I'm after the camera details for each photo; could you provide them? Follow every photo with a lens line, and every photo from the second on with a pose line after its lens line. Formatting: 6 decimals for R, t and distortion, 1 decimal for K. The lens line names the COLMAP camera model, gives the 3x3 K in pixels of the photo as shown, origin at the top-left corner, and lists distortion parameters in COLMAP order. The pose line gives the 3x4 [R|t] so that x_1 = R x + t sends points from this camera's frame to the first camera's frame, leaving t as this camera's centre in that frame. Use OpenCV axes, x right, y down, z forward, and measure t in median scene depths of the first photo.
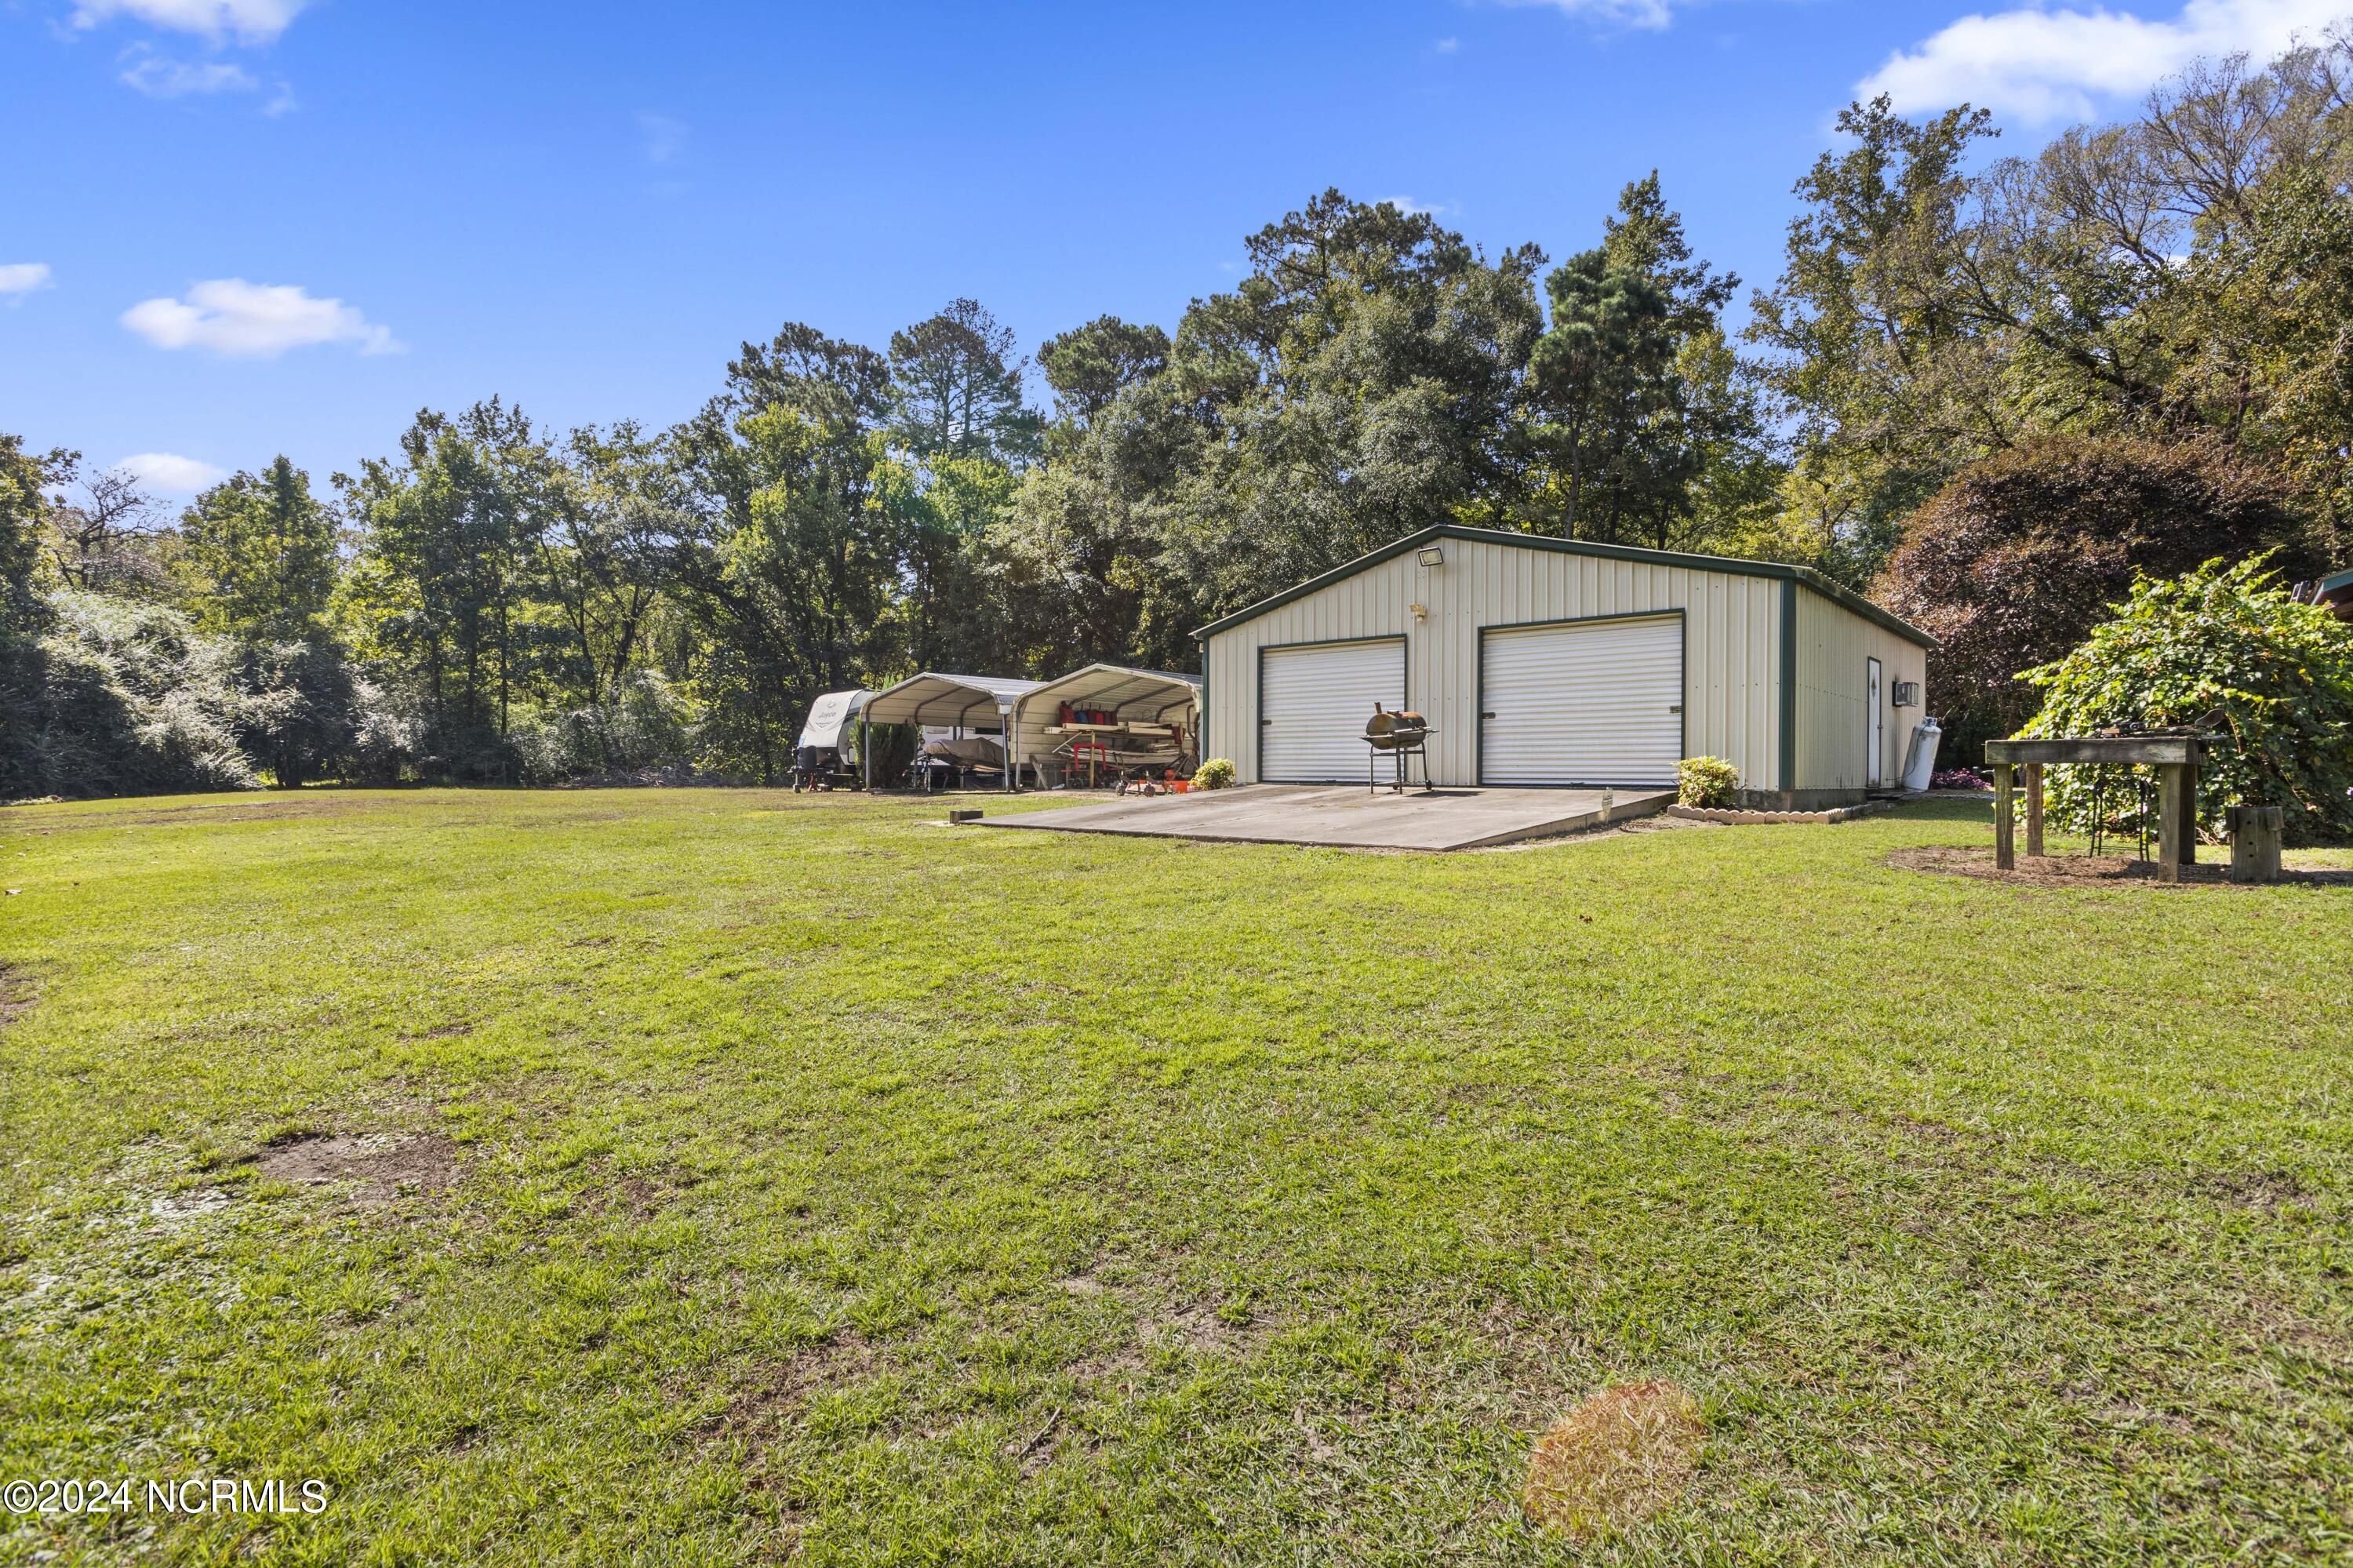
lens RADIAL K [[1115.8, 0, 1176.5], [0, 1115.8, 784.0], [0, 0, 1]] dist [0.002462, 0.000716]
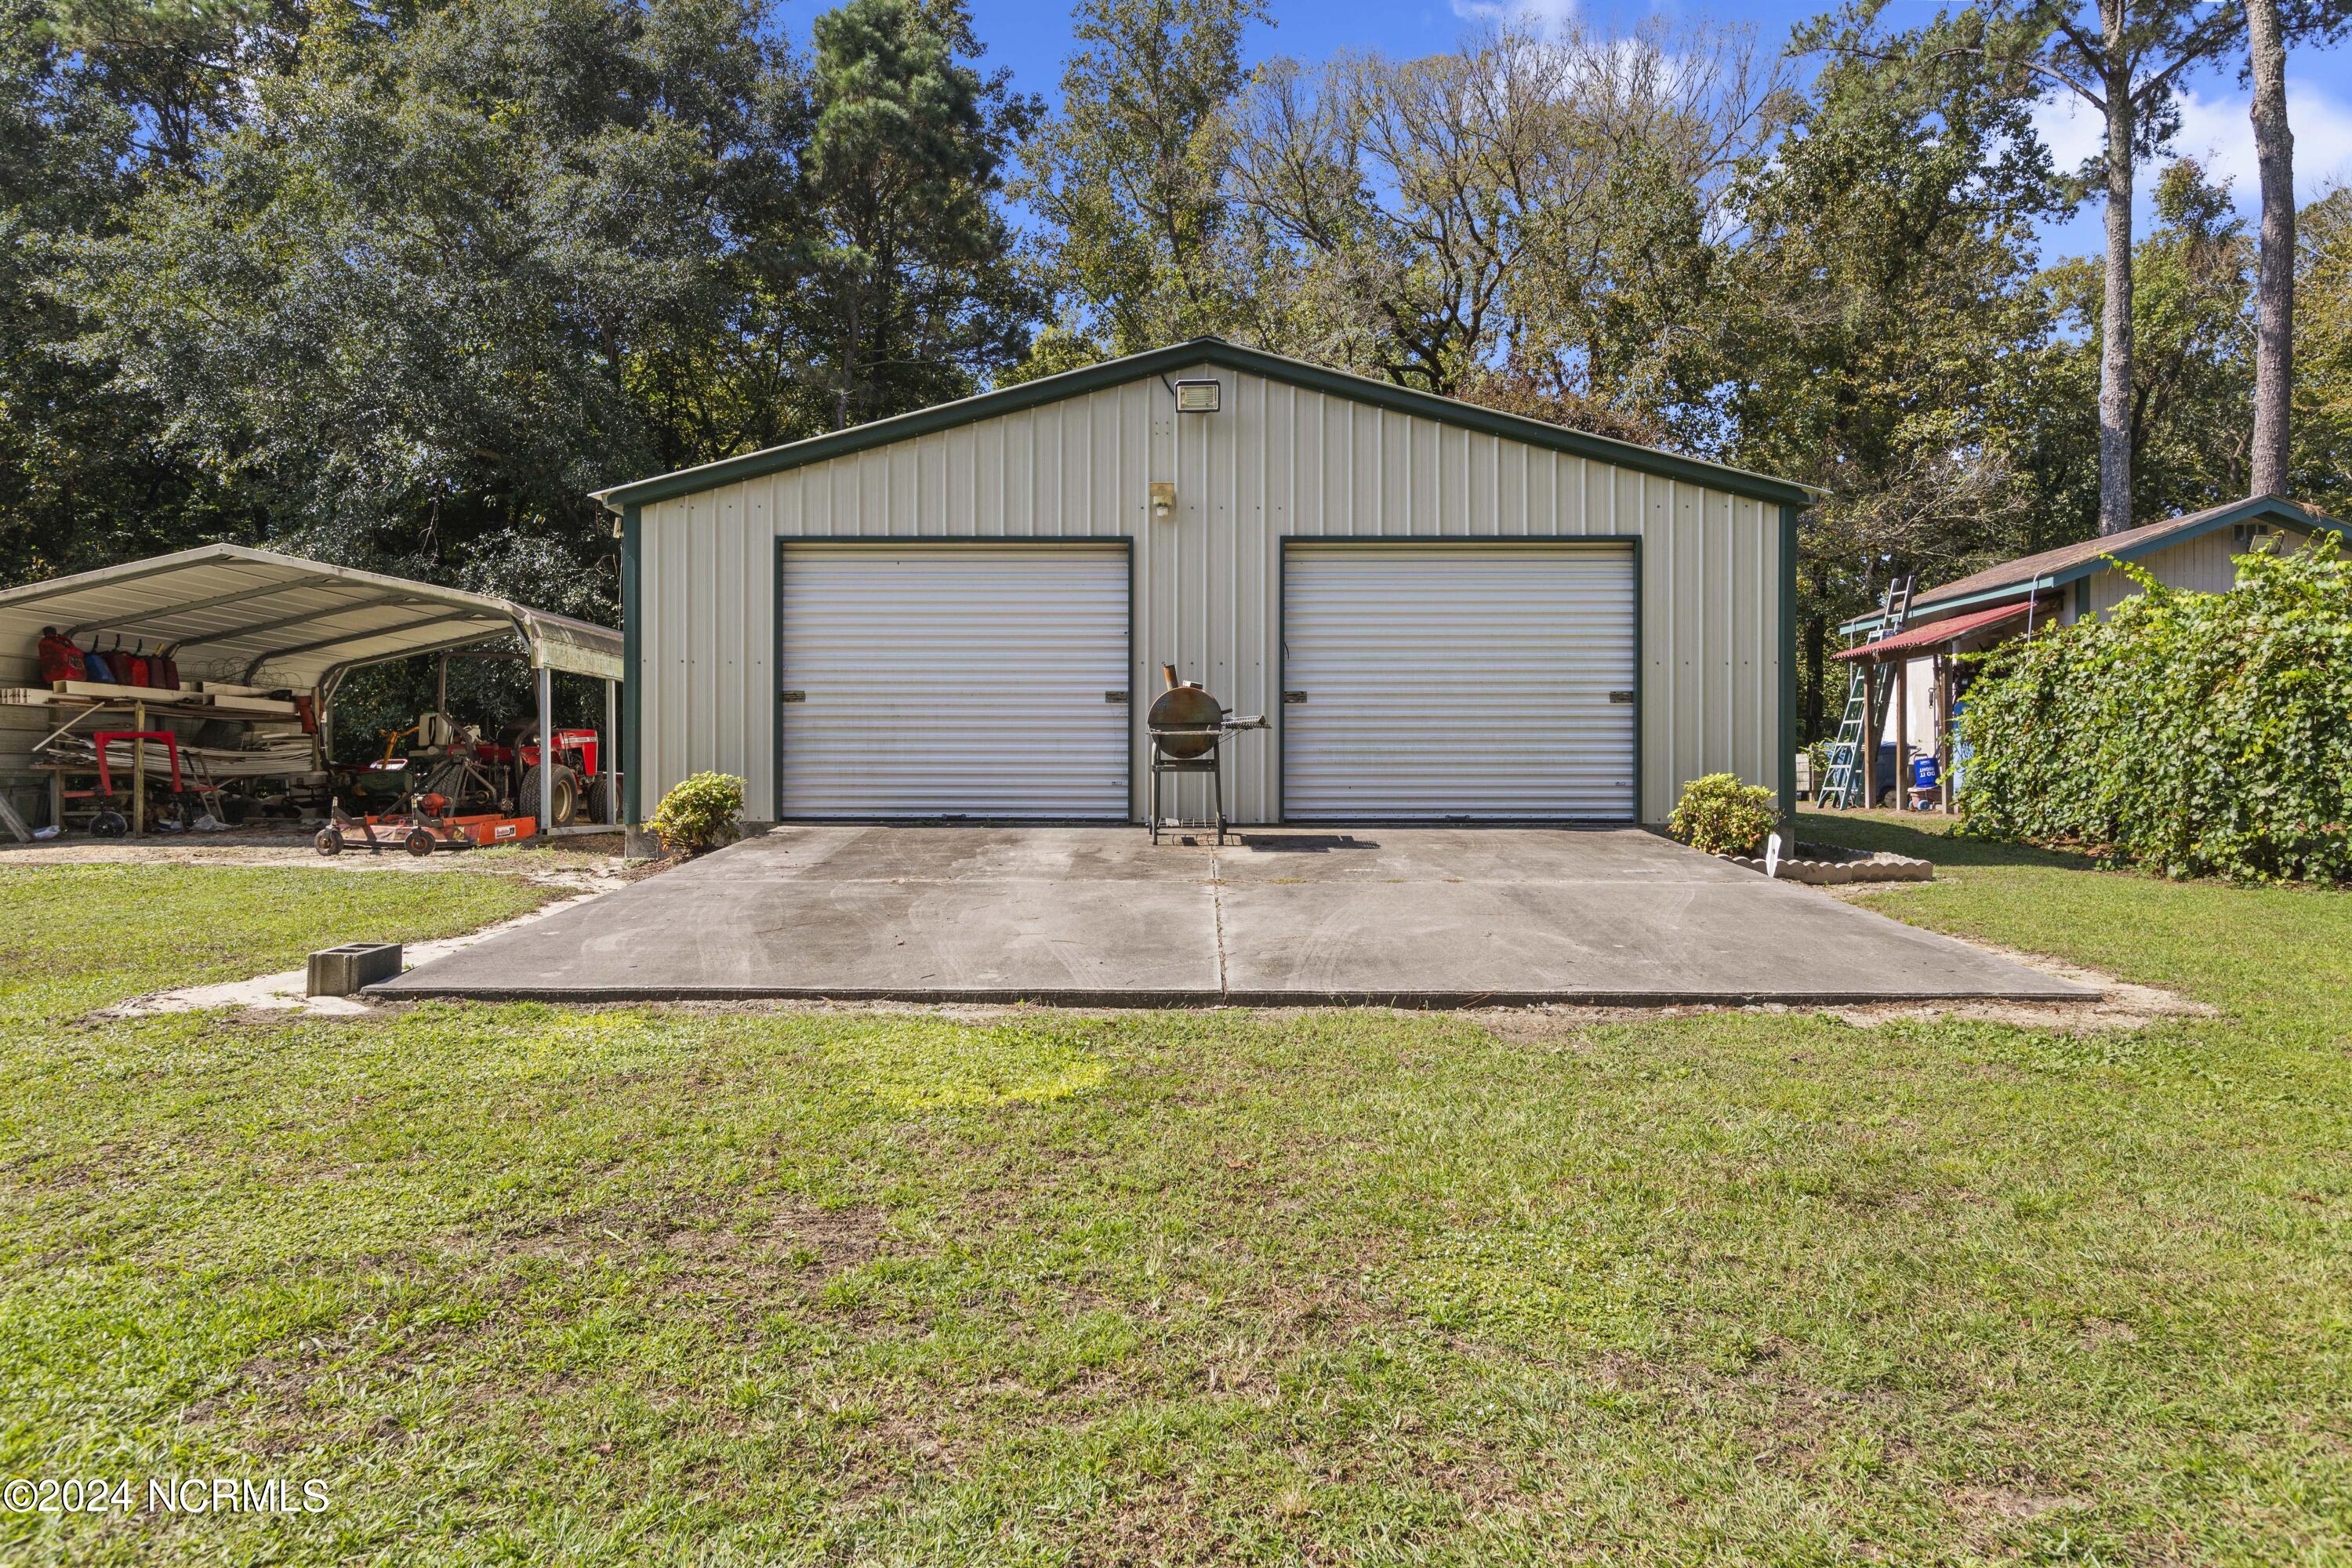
lens RADIAL K [[1544.3, 0, 1176.0], [0, 1544.3, 784.0], [0, 0, 1]] dist [-0.003825, -0.000133]
pose [[0.743513, -0.009030, 0.668661, -0.175714], [0.010431, 0.999944, 0.001905, -0.012617], [-0.668640, 0.005558, 0.743565, 0.292259]]
